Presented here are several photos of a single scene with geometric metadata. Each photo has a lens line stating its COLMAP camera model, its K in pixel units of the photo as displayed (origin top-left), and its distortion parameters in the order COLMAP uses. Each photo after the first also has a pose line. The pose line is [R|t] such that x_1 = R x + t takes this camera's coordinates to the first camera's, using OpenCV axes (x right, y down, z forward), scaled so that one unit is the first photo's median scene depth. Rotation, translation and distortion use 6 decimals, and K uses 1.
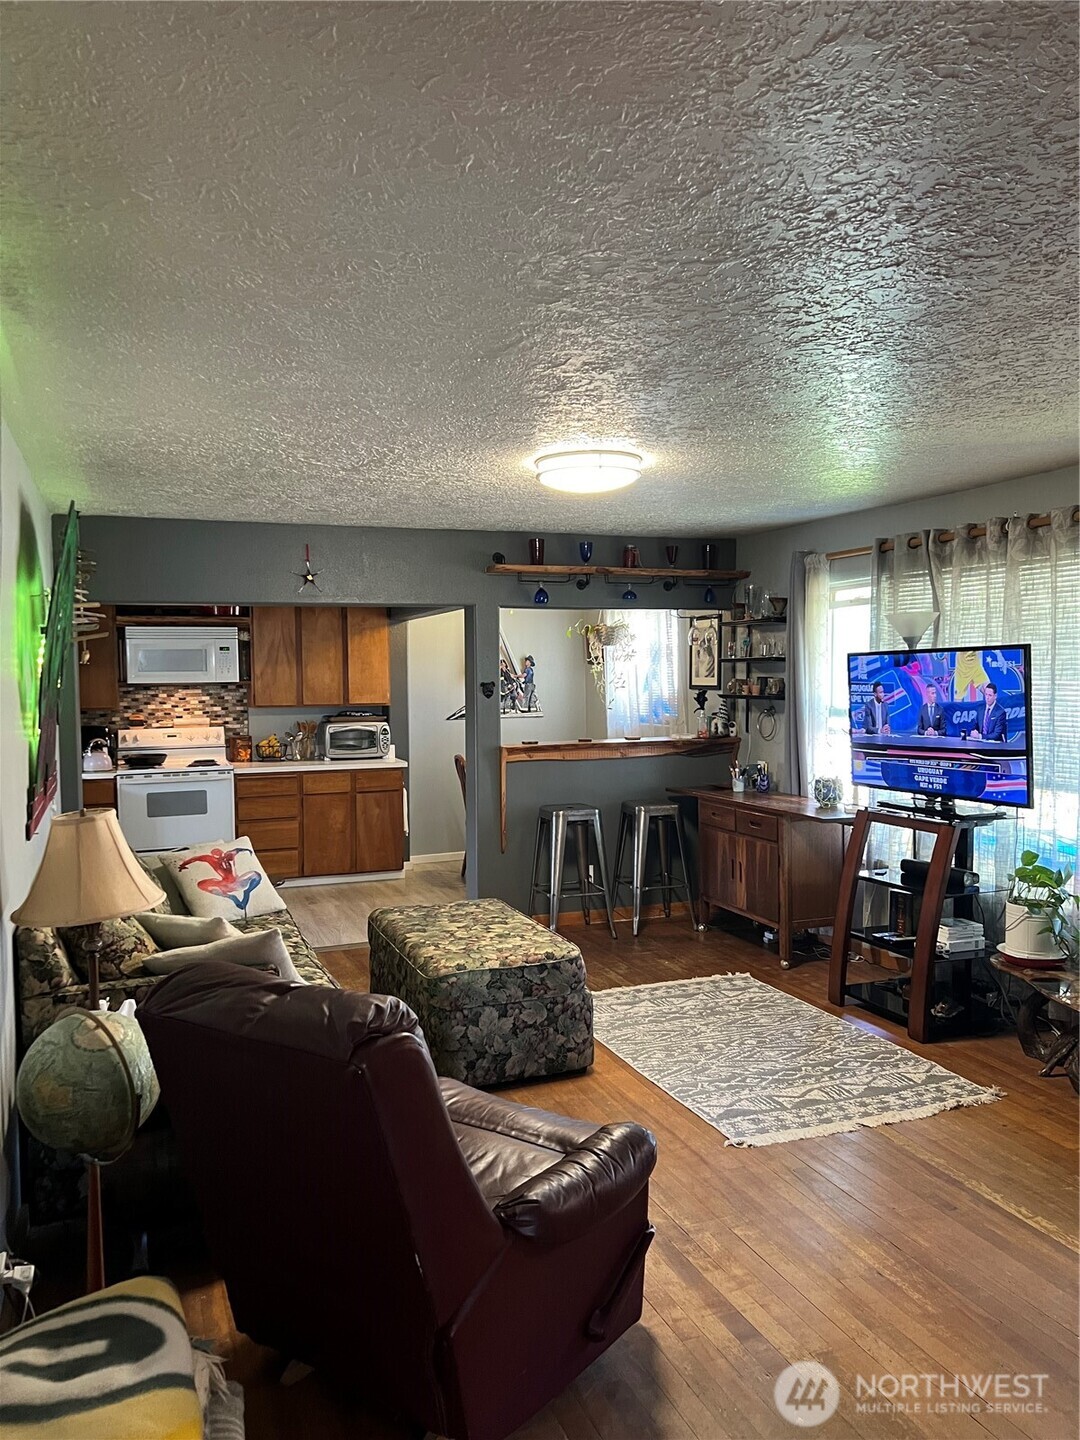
lens RADIAL K [[1094.1, 0, 550.7], [0, 1094.1, 714.3], [0, 0, 1]] dist [0.052142, -0.070169]
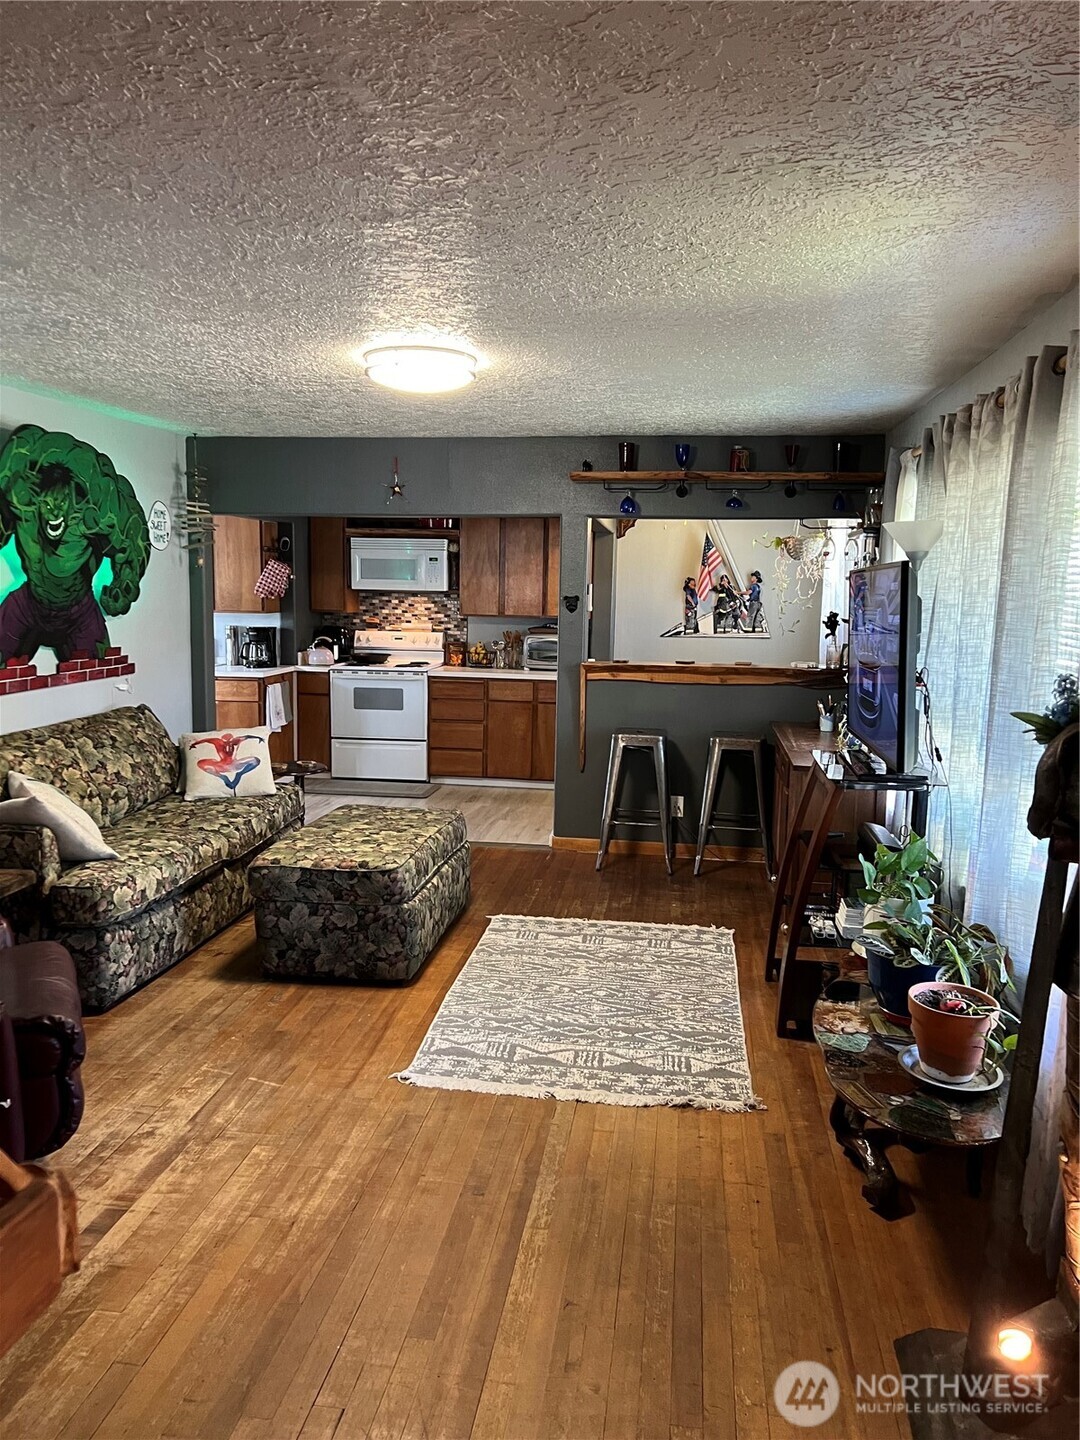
lens RADIAL K [[1094.1, 0, 551.4], [0, 1094.1, 721.1], [0, 0, 1]] dist [0.052142, -0.070169]
pose [[0.871600, 0.084985, -0.482794, 0.403388], [-0.045889, 0.994678, 0.092247, -0.007459], [0.488064, -0.058248, 0.870862, 0.139021]]
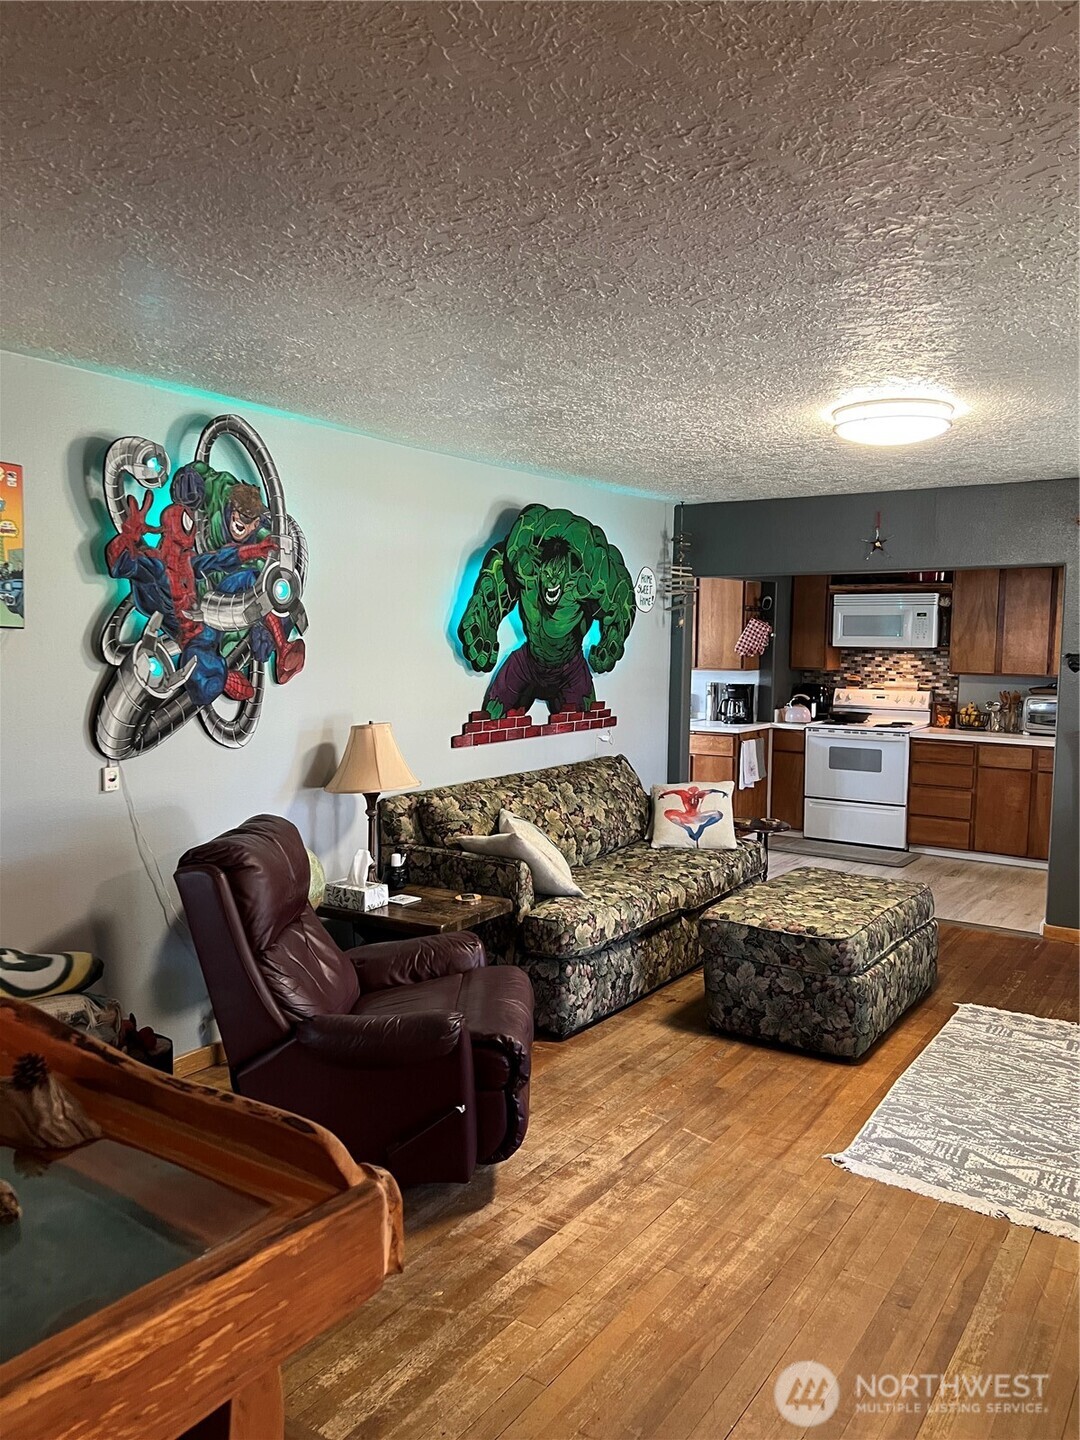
lens RADIAL K [[1094.1, 0, 535.1], [0, 1094.1, 721.8], [0, 0, 1]] dist [0.052142, -0.070169]
pose [[0.563391, 0.083164, -0.821994, 0.420250], [-0.052152, 0.996517, 0.065076, -0.010157], [0.824543, 0.006205, 0.565766, 0.155432]]
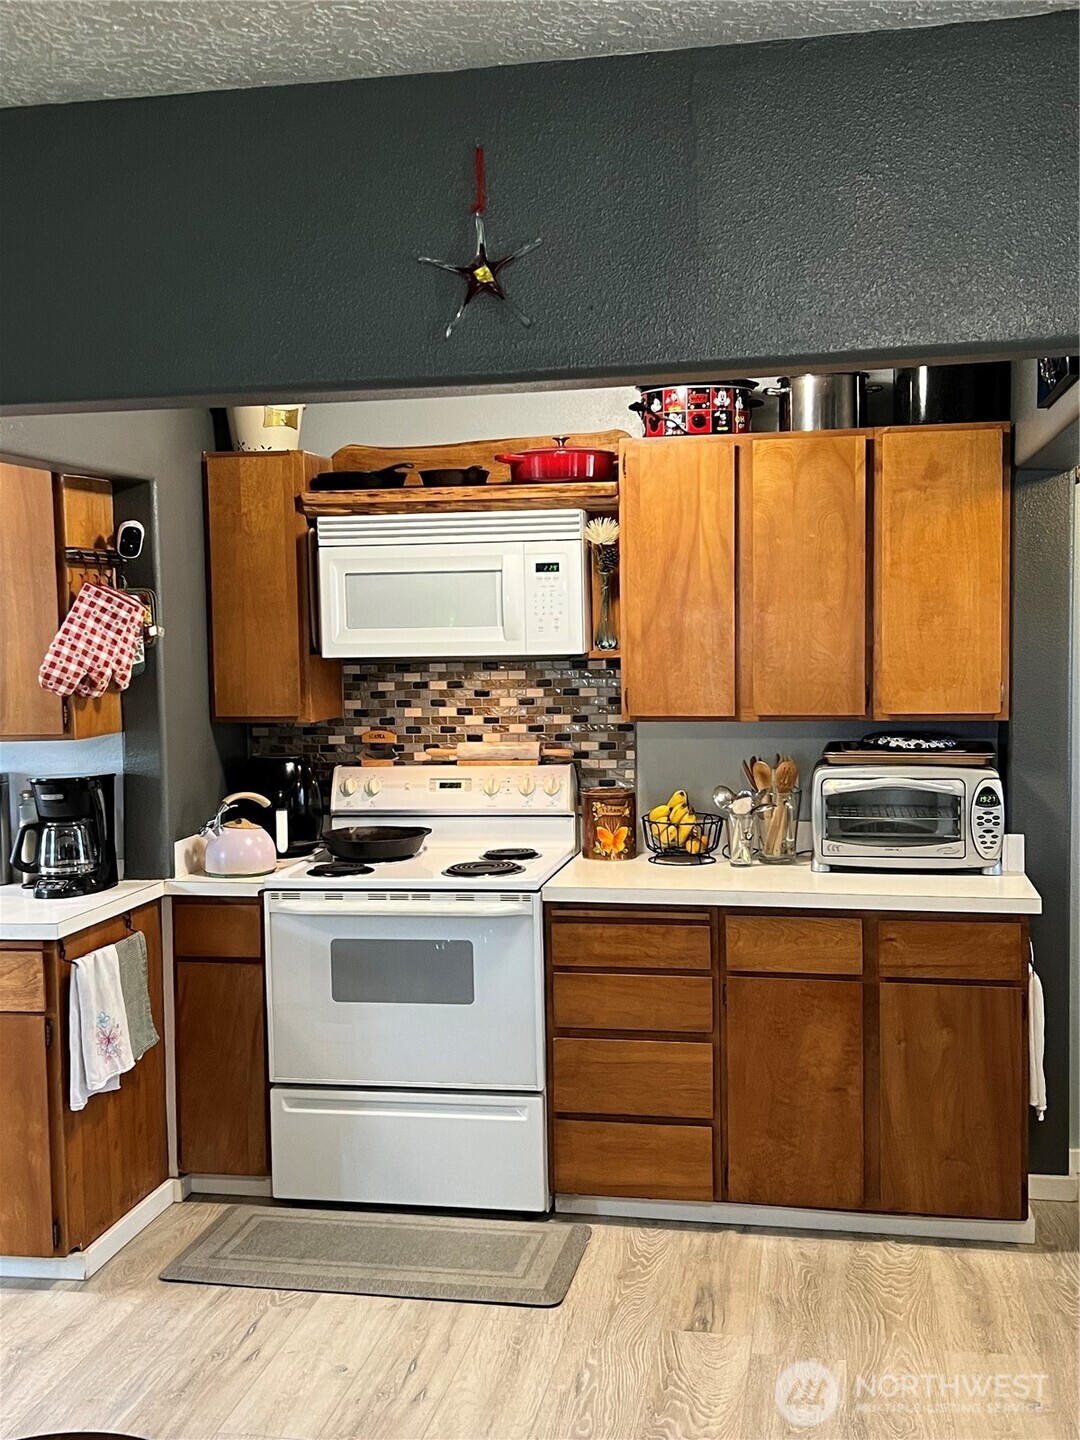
lens RADIAL K [[1606.0, 0, 508.7], [0, 1606.0, 679.7], [0, 0, 1]] dist [0.029982, 0.000000]
pose [[0.835537, 0.011948, -0.549305, -0.000153], [-0.012204, 0.999920, 0.003187, -0.026458], [0.549299, 0.004041, 0.835616, 0.635111]]
